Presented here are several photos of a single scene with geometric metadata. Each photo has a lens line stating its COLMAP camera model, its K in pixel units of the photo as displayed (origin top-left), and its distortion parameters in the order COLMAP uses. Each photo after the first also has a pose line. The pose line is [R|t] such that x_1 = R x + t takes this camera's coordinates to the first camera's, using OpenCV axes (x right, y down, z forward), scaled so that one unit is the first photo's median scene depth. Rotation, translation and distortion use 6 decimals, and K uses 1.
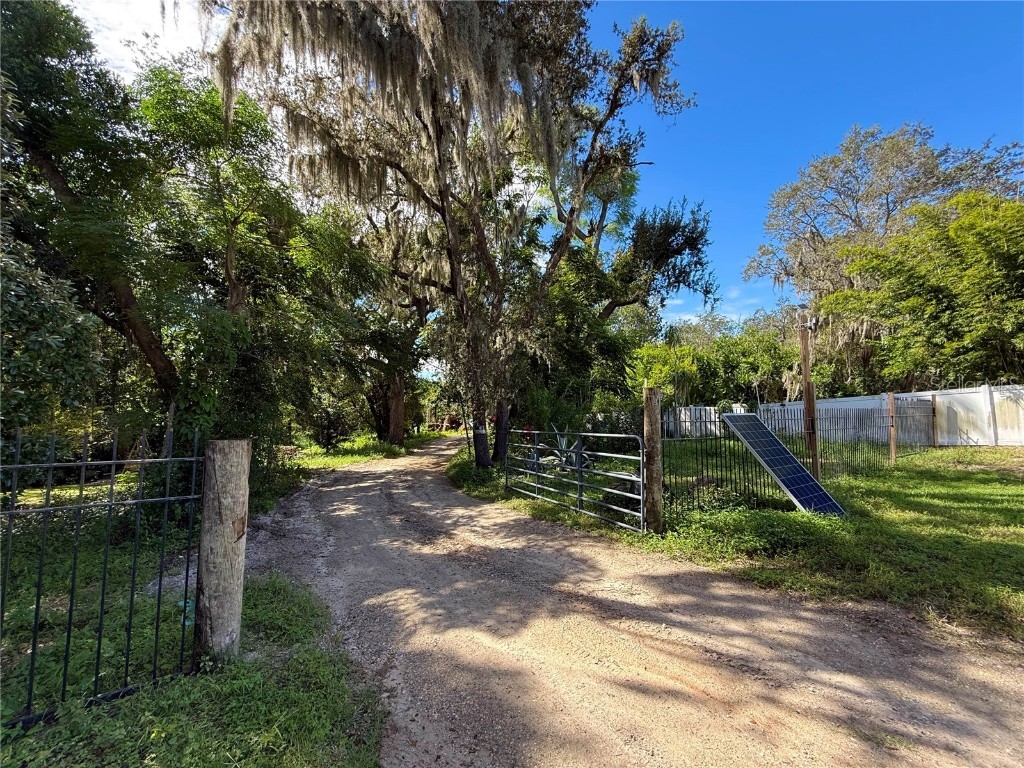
lens RADIAL K [[409.9, 0, 511.6], [0, 409.9, 388.3], [0, 0, 1]] dist [0.000057, 0.000232]
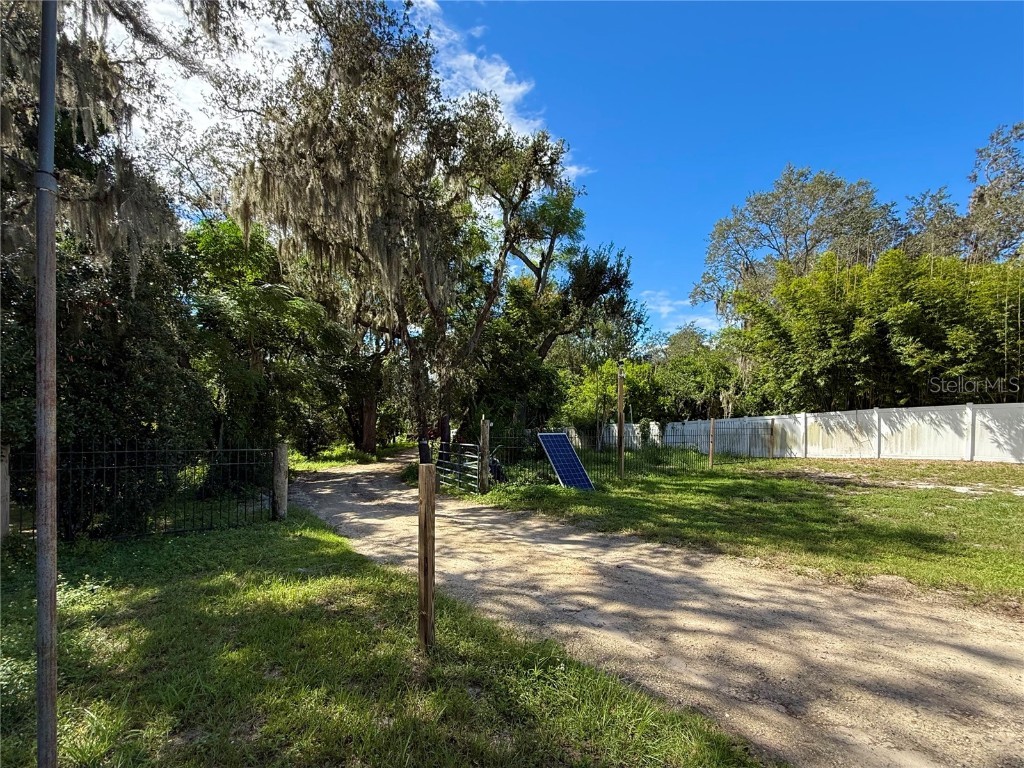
lens RADIAL K [[453.9, 0, 500.8], [0, 453.9, 437.5], [0, 0, 1]] dist [-0.020840, 0.000060]
pose [[0.999819, 0.013282, -0.013618, 0.138696], [-0.011958, 0.995590, 0.093044, -0.035908], [0.014794, -0.092864, 0.995569, -0.332715]]
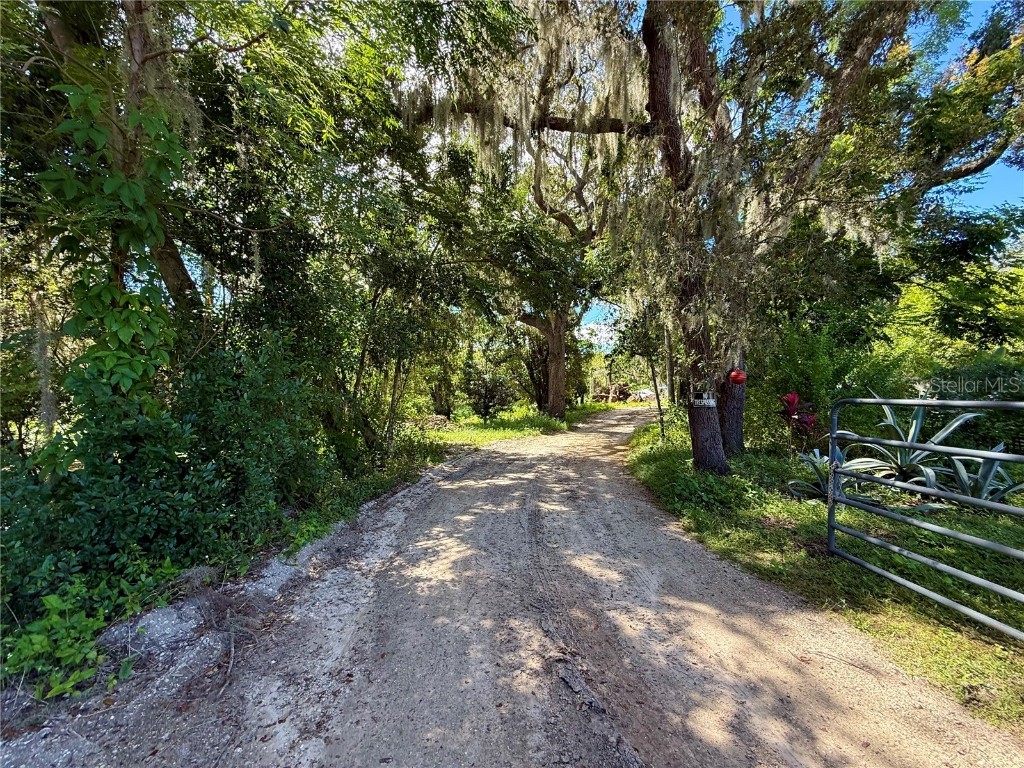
lens RADIAL K [[409.9, 0, 511.6], [0, 409.9, 388.3], [0, 0, 1]] dist [0.000057, 0.000232]
pose [[0.924699, 0.007102, -0.380633, -0.074484], [0.018825, 0.997750, 0.064350, 0.035072], [0.380234, -0.066670, 0.922484, 0.303906]]
